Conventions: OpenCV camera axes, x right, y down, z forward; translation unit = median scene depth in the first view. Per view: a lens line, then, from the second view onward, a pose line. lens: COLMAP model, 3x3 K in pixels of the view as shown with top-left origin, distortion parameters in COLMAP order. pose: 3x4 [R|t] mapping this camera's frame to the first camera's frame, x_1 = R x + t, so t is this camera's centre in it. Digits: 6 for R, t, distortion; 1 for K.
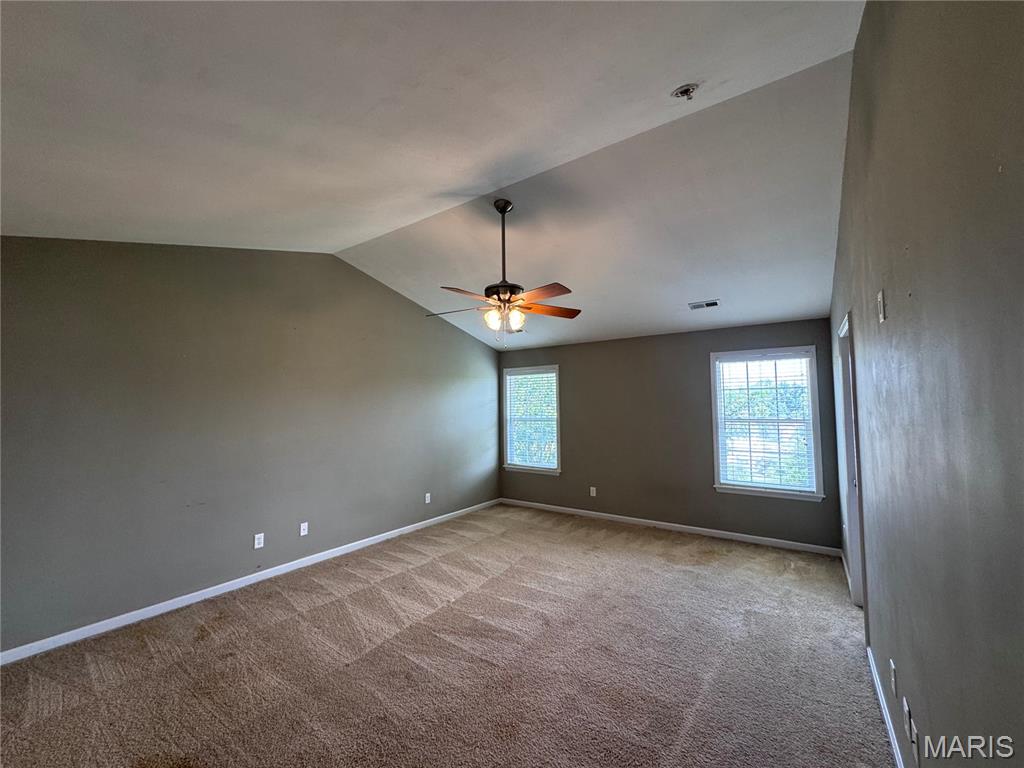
lens RADIAL K [[409.7, 0, 515.7], [0, 409.7, 378.8], [0, 0, 1]] dist [-0.006816, 0.000346]
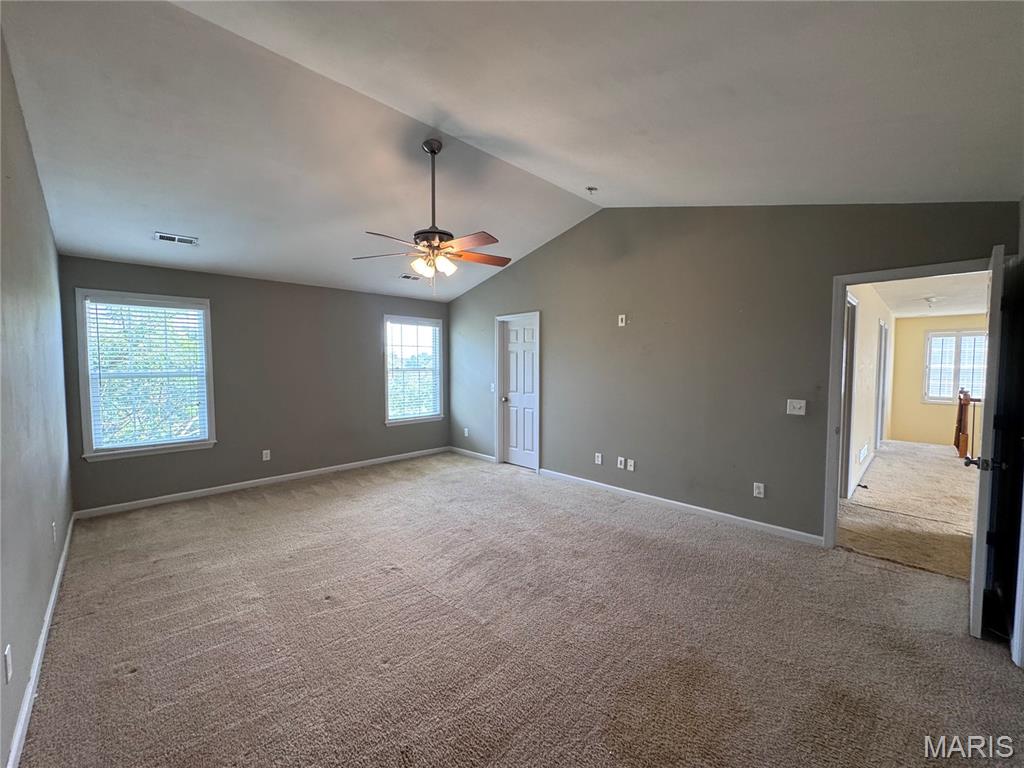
lens RADIAL K [[409.7, 0, 512.5], [0, 409.7, 385.1], [0, 0, 1]] dist [-0.006816, 0.000346]
pose [[0.175113, -0.049363, 0.983310, -0.659647], [-0.069856, 0.995602, 0.062420, 0.043153], [-0.982067, -0.079621, 0.170894, 0.412056]]
